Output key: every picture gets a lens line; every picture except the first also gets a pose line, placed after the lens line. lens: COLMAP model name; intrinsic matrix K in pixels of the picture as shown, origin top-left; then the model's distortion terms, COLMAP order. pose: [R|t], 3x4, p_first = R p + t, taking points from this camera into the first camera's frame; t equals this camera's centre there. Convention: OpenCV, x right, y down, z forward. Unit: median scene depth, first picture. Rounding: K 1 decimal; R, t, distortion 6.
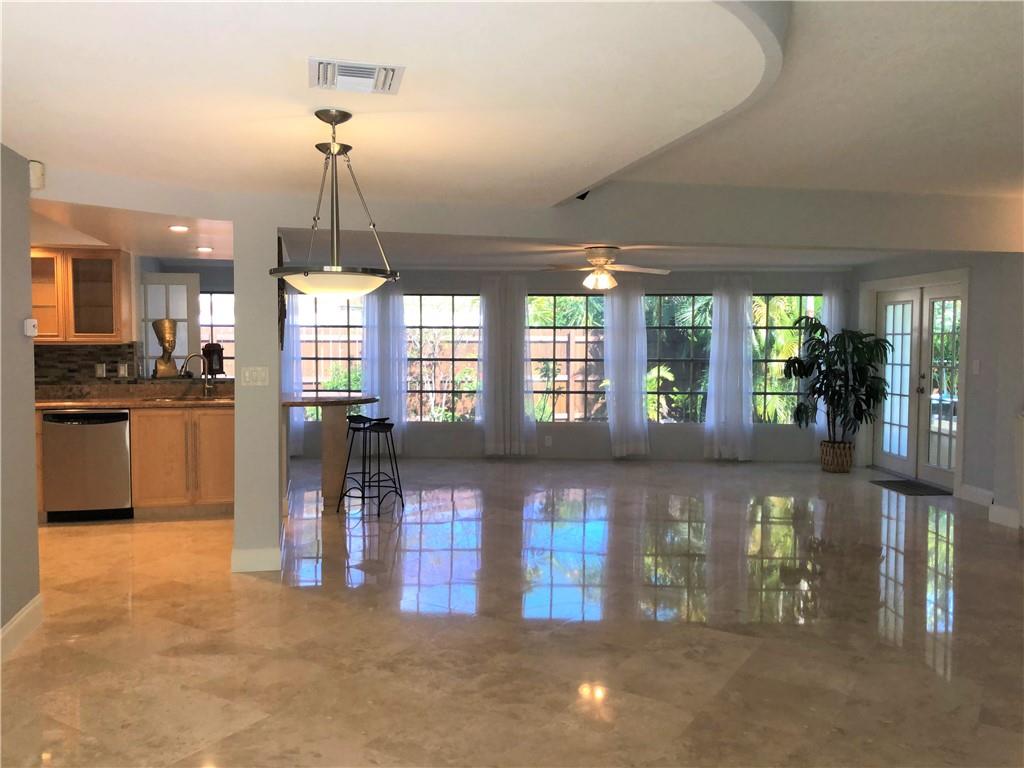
lens RADIAL K [[835.9, 0, 512.0], [0, 835.9, 384.0], [0, 0, 1]] dist [0.022558, 0.004099]
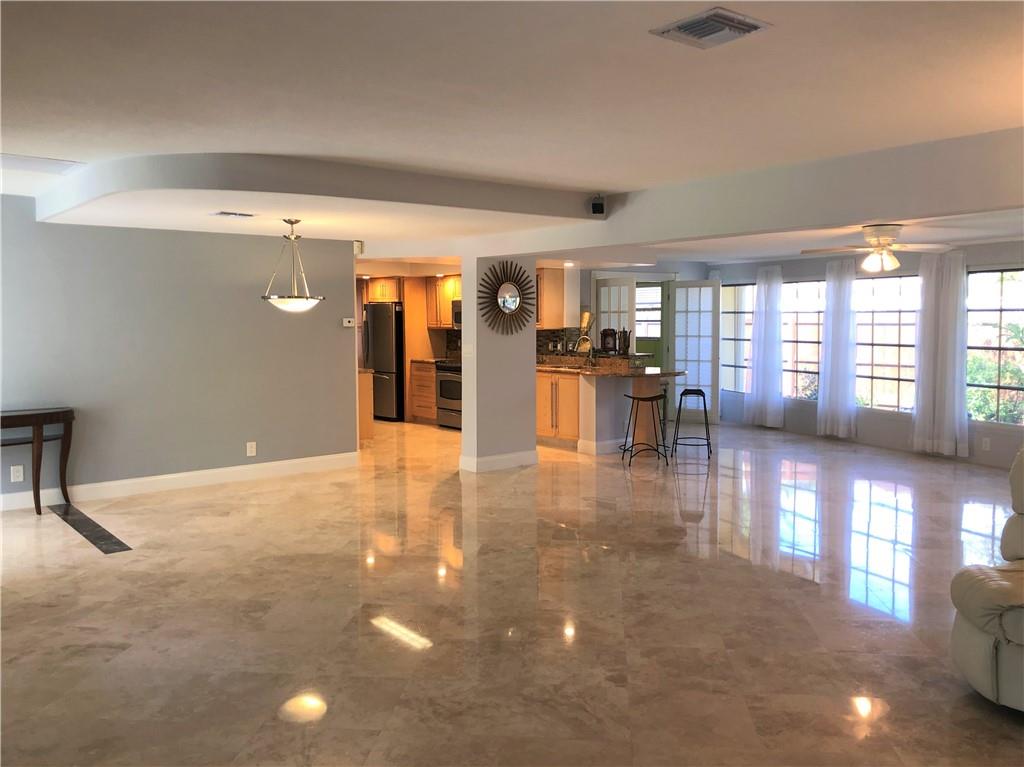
lens RADIAL K [[835.9, 0, 512.0], [0, 835.9, 383.5], [0, 0, 1]] dist [0.022558, 0.004099]
pose [[0.427754, 0.065385, -0.901527, 0.875066], [-0.042121, 0.997739, 0.052377, -0.025613], [0.902913, 0.015568, 0.429541, 0.278969]]
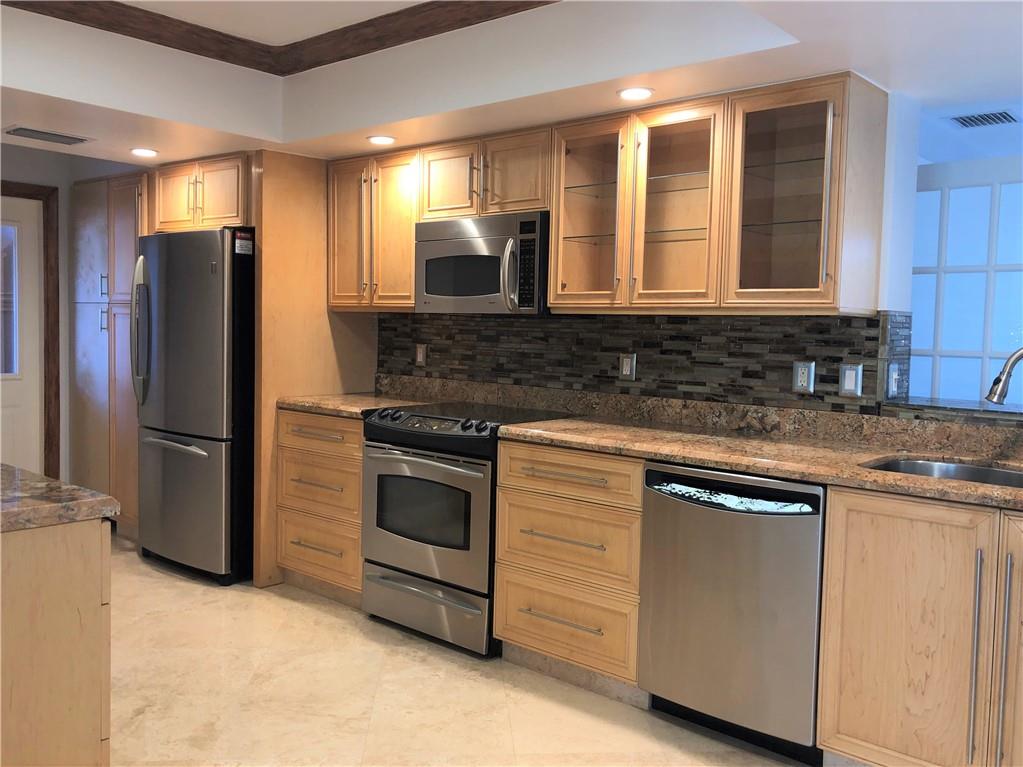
lens RADIAL K [[877.8, 0, 507.8], [0, 877.8, 376.2], [0, 0, 1]] dist [-0.003475, 0.004524]
pose [[0.578891, 0.057650, -0.813365, -0.208944], [-0.067102, 0.997482, 0.022942, -0.016853], [0.812639, 0.041297, 0.581302, 0.613277]]
